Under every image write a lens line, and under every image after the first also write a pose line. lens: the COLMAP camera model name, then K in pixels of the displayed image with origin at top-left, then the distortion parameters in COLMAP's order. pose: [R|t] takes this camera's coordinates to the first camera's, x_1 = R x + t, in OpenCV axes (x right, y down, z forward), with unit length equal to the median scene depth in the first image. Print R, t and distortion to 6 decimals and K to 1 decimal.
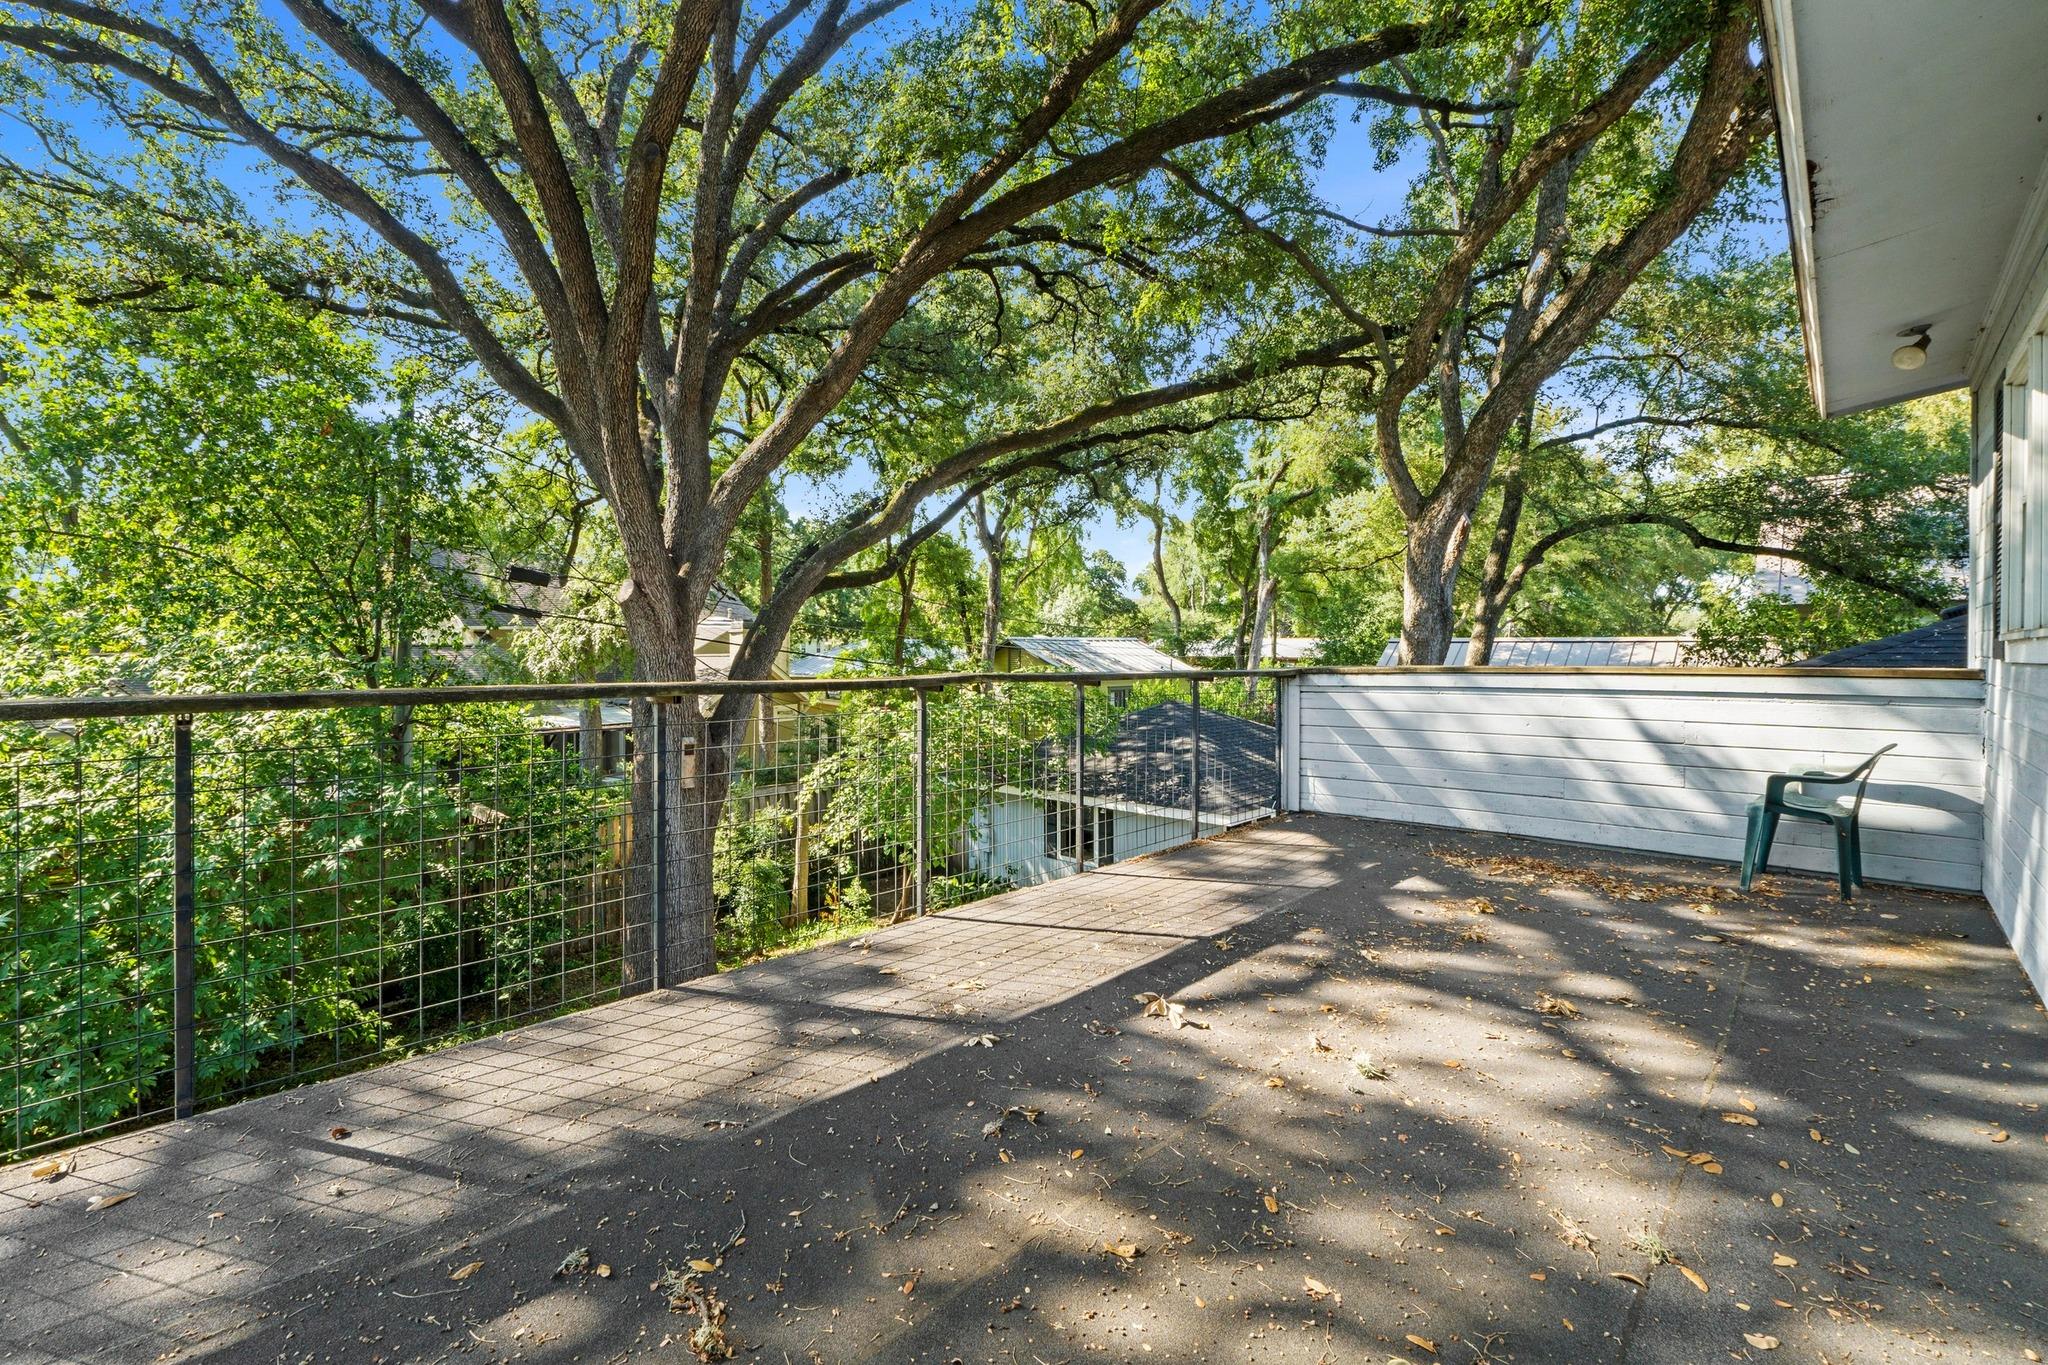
lens RADIAL K [[871.1, 0, 997.0], [0, 871.1, 657.6], [0, 0, 1]] dist [-0.008539, -0.000747]
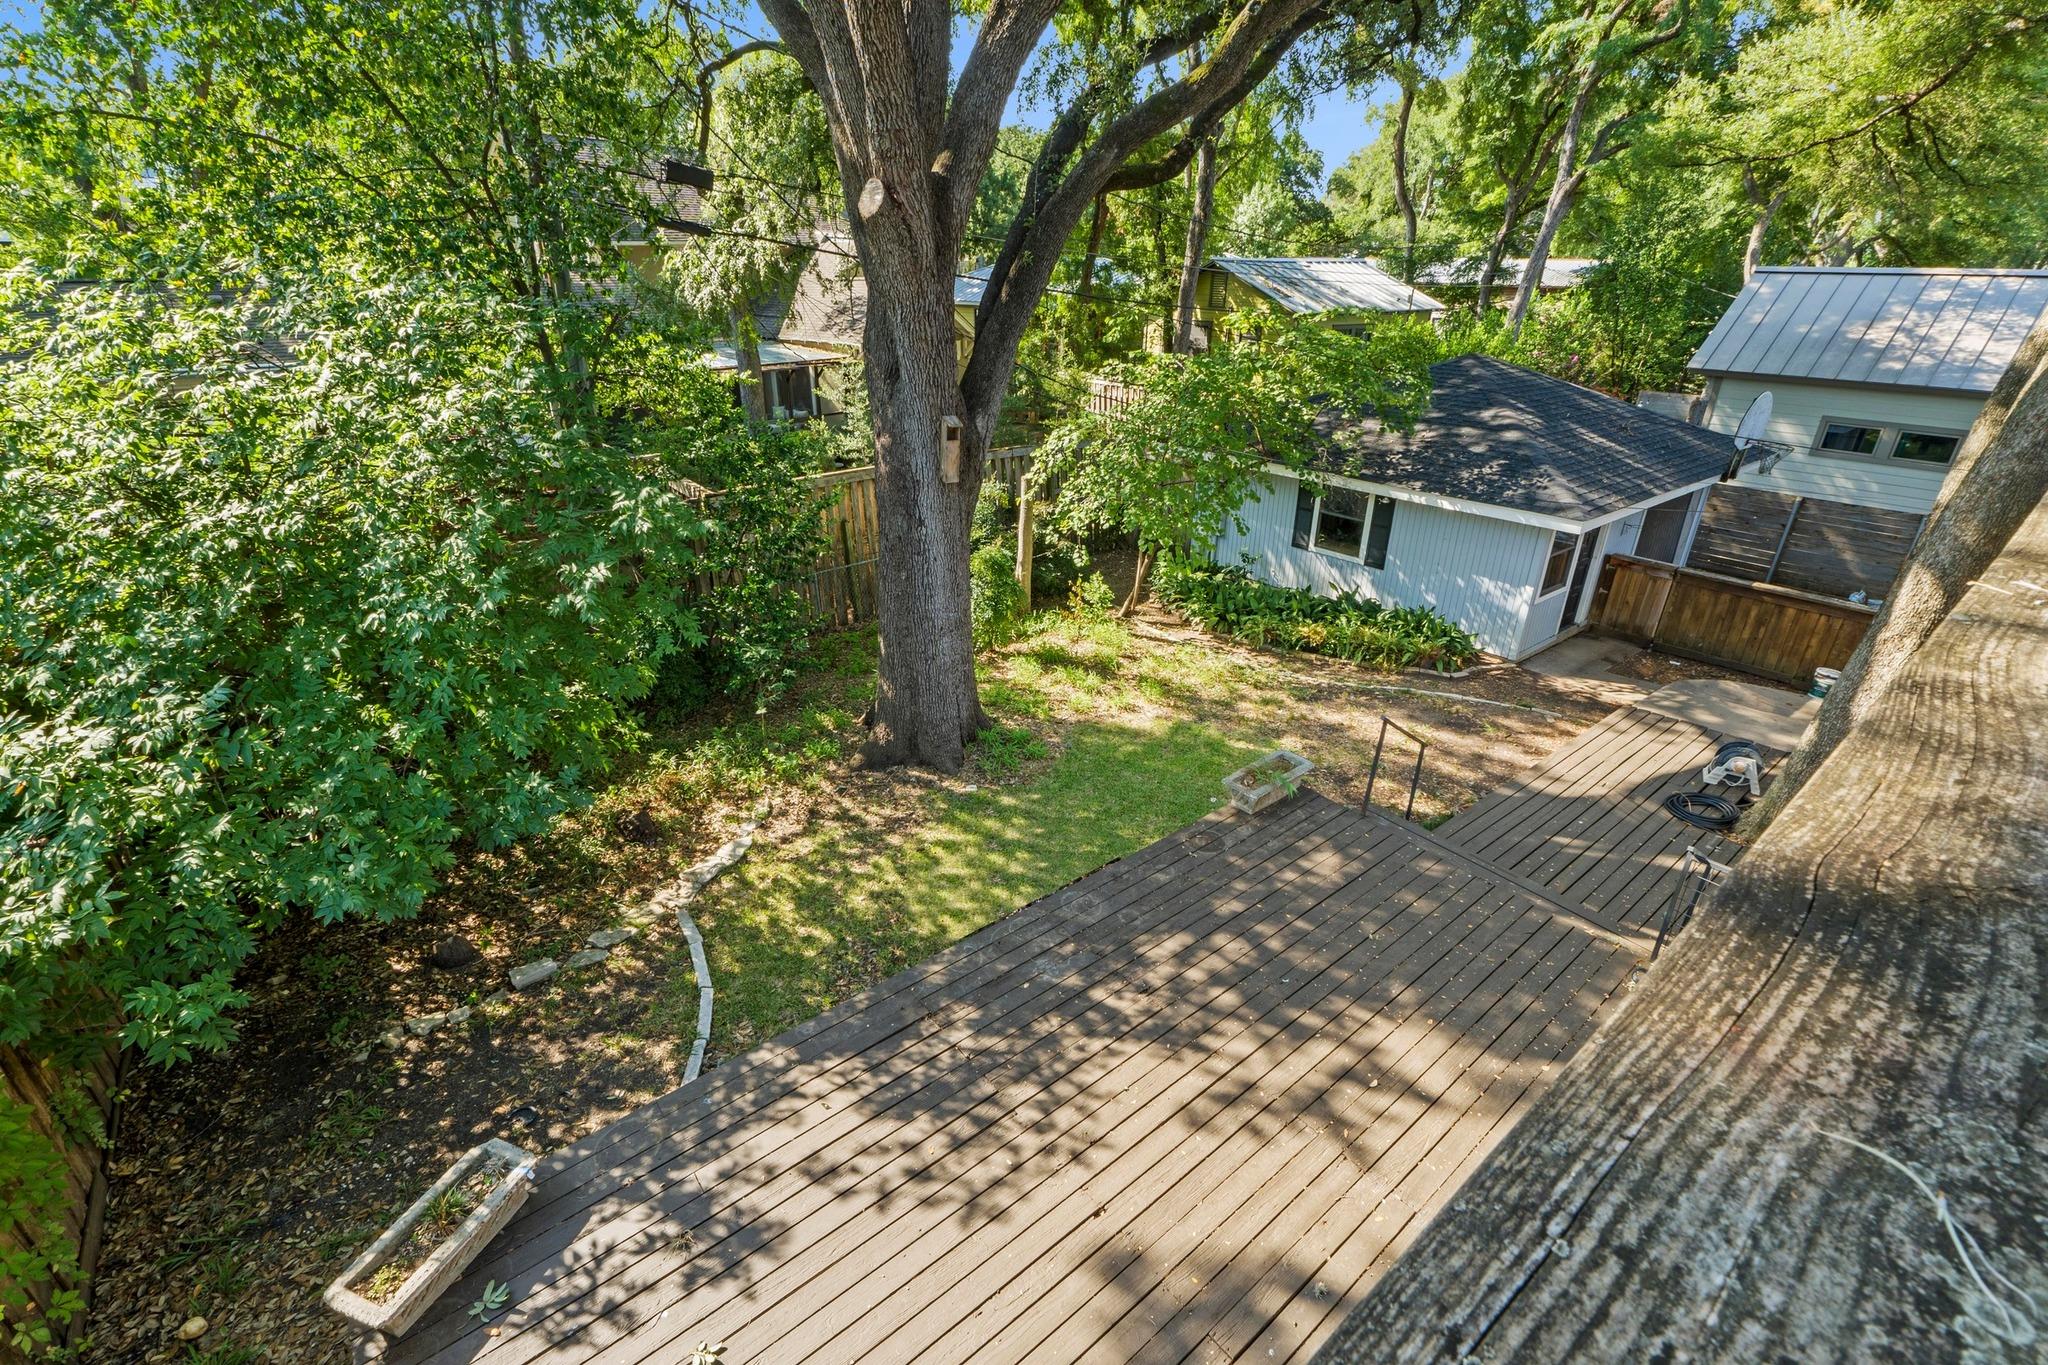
lens RADIAL K [[865.8, 0, 1002.4], [0, 865.8, 690.4], [0, 0, 1]] dist [0.000128, -0.006388]
pose [[0.991345, 0.062979, -0.115186, -0.129363], [-0.007074, 0.901767, 0.432164, -0.013016], [0.131088, -0.427609, 0.894408, 0.138780]]
